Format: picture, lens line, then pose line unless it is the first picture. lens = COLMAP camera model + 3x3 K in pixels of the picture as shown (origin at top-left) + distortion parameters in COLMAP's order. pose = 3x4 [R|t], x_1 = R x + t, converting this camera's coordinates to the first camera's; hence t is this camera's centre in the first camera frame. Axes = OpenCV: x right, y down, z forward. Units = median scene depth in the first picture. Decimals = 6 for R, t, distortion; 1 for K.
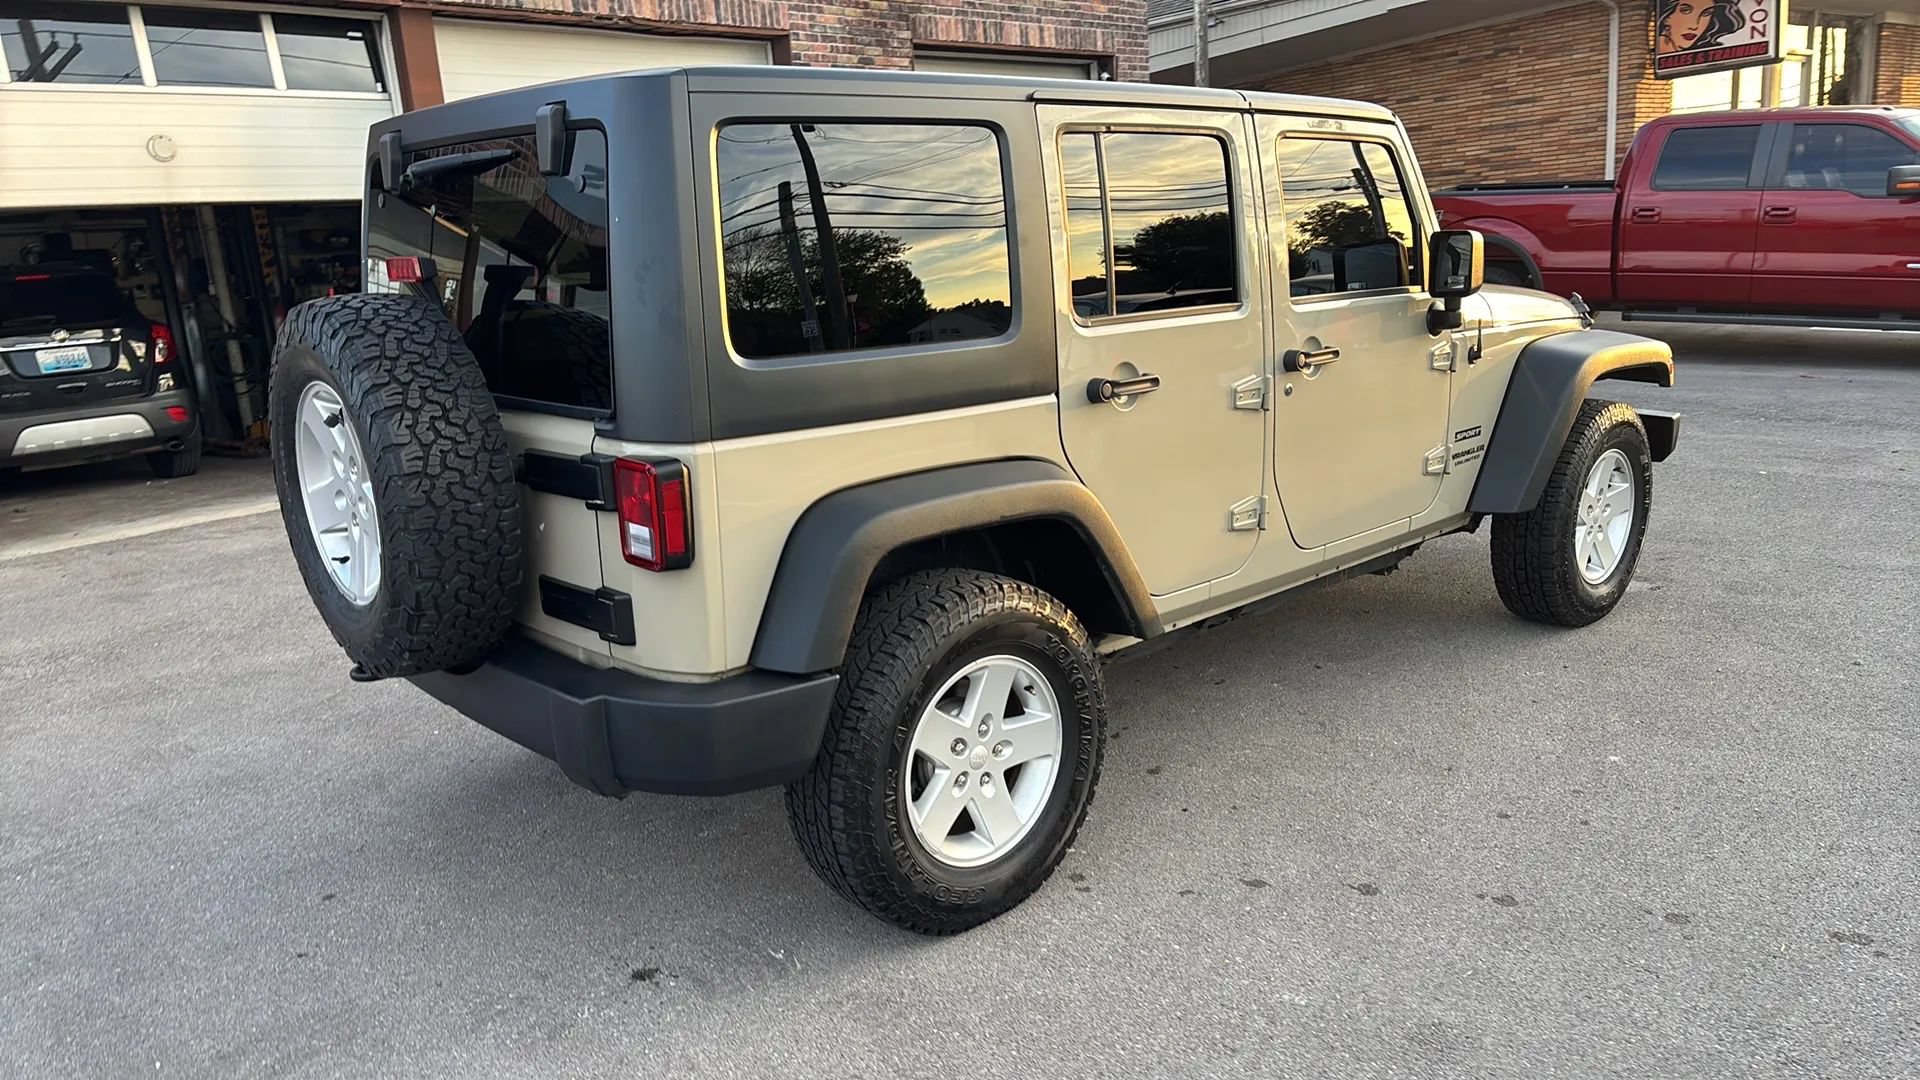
lens RADIAL K [[1389.4, 0, 913.4], [0, 1389.4, 573.0], [0, 0, 1]] dist [0.051191, -0.054692]
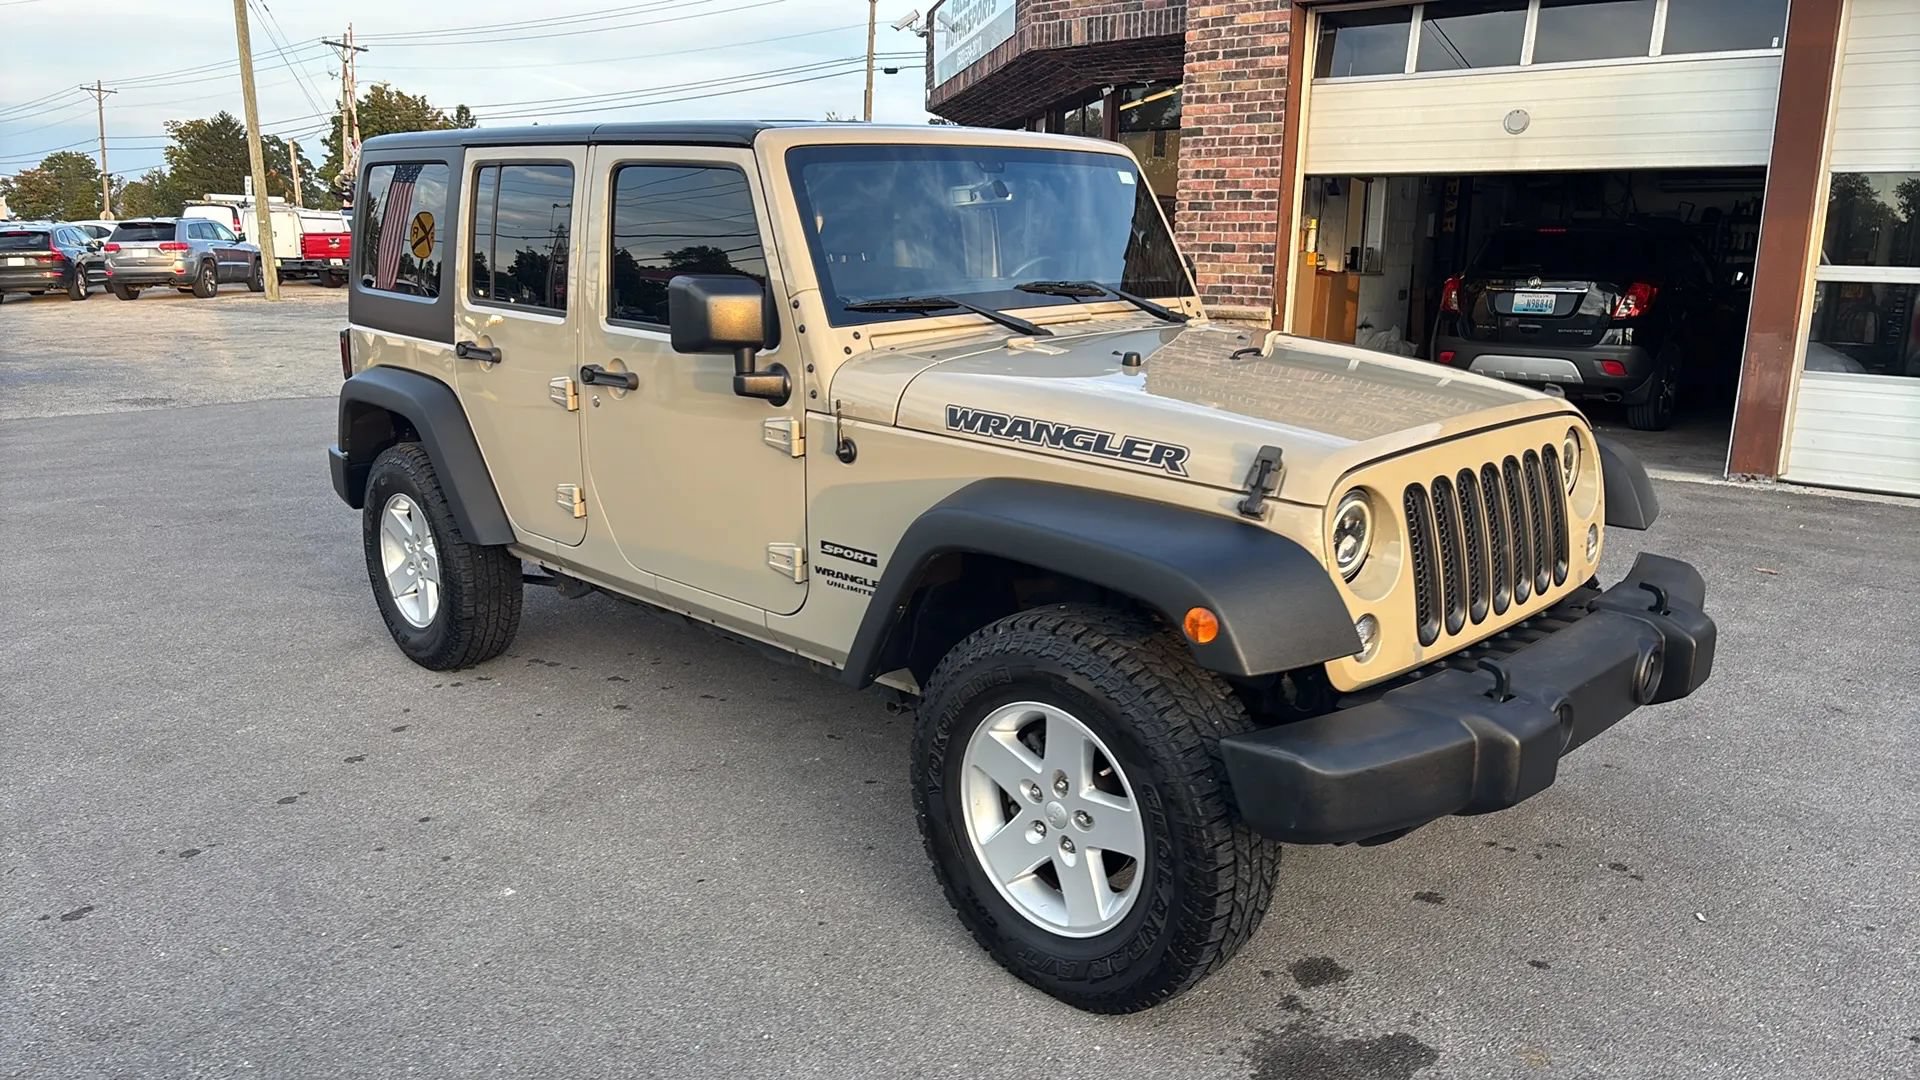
lens RADIAL K [[1389.7, 0, 944.4], [0, 1389.7, 517.0], [0, 0, 1]] dist [0.049756, -0.052515]
pose [[0.054168, 0.263977, -0.963007, 1.166674], [-0.252404, 0.936723, 0.242575, -0.327269], [0.966105, 0.229927, 0.117369, 1.007162]]
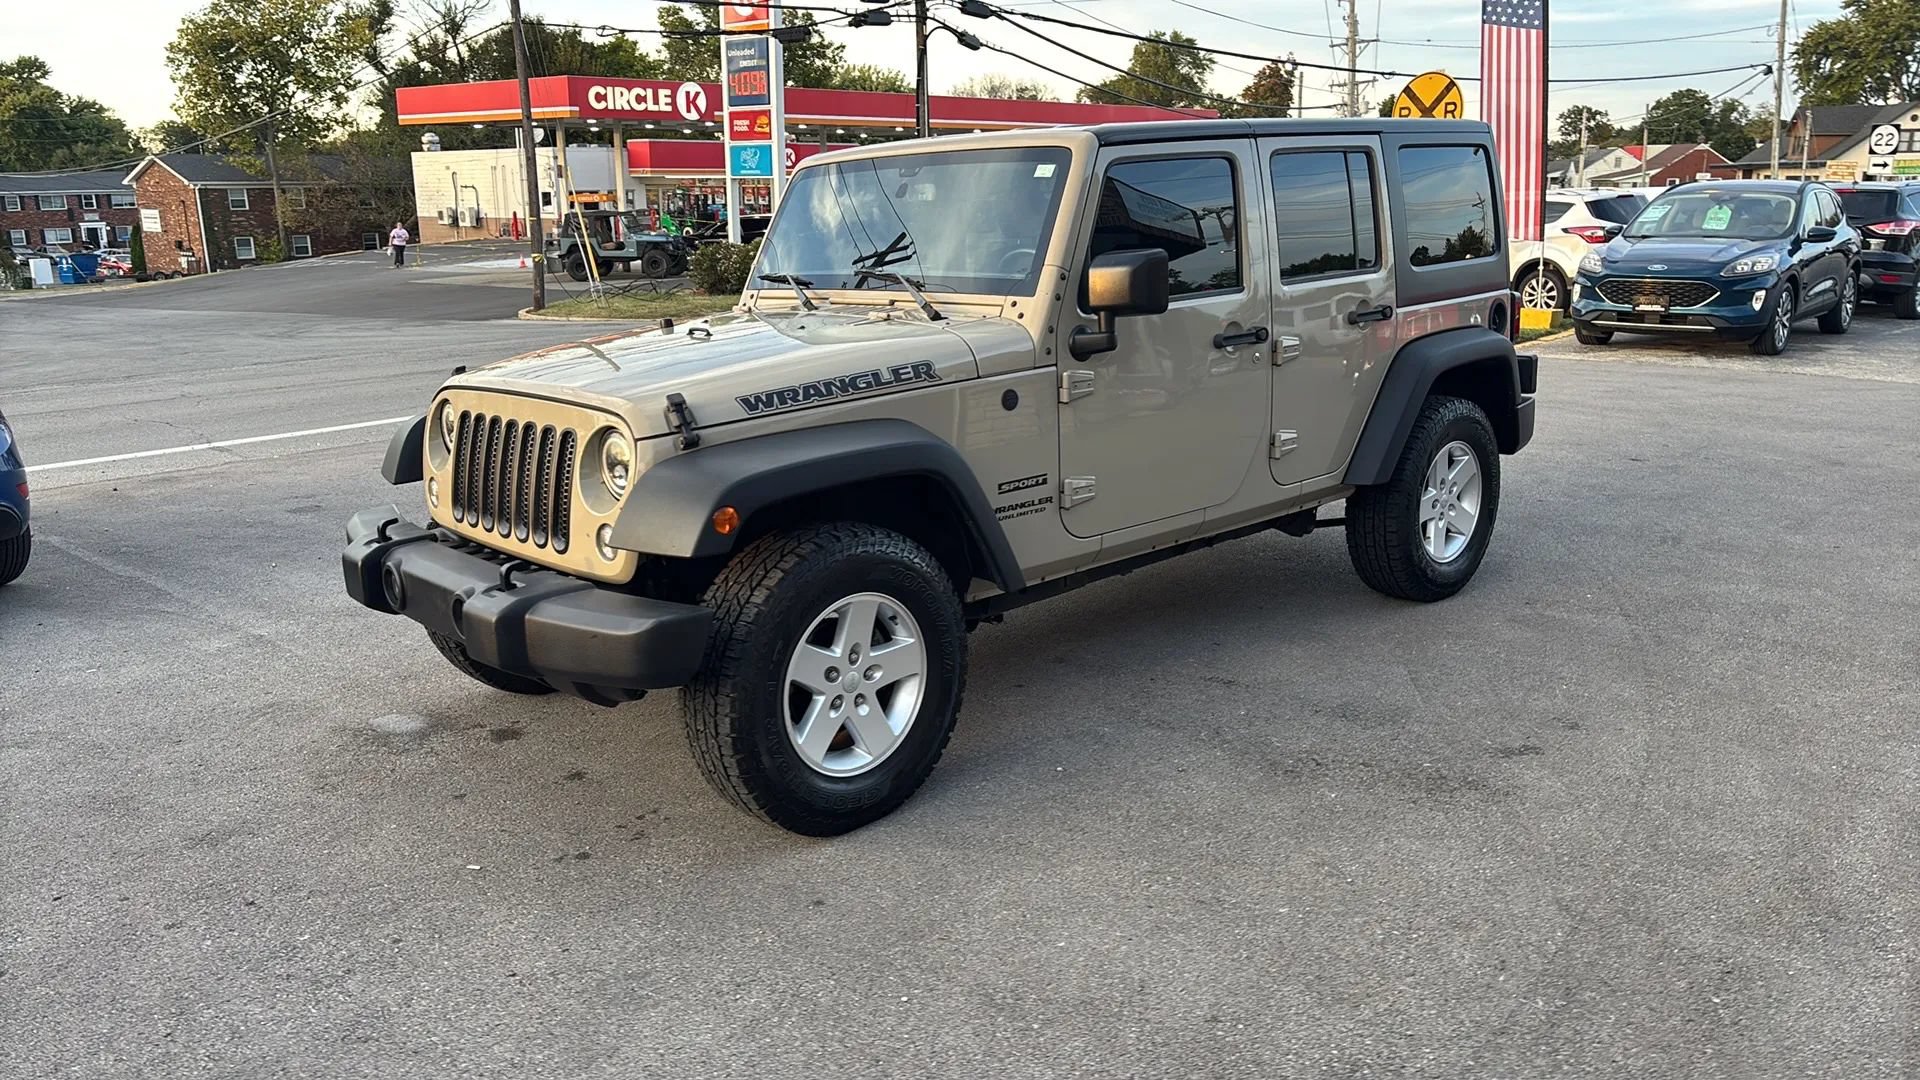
lens RADIAL K [[1390.0, 0, 920.8], [0, 1390.0, 524.3], [0, 0, 1]] dist [0.048505, -0.048717]
pose [[-0.996523, 0.083248, 0.003416, 0.243852], [0.075504, 0.884958, 0.459508, -0.583016], [0.035230, 0.458168, -0.888167, 2.178265]]
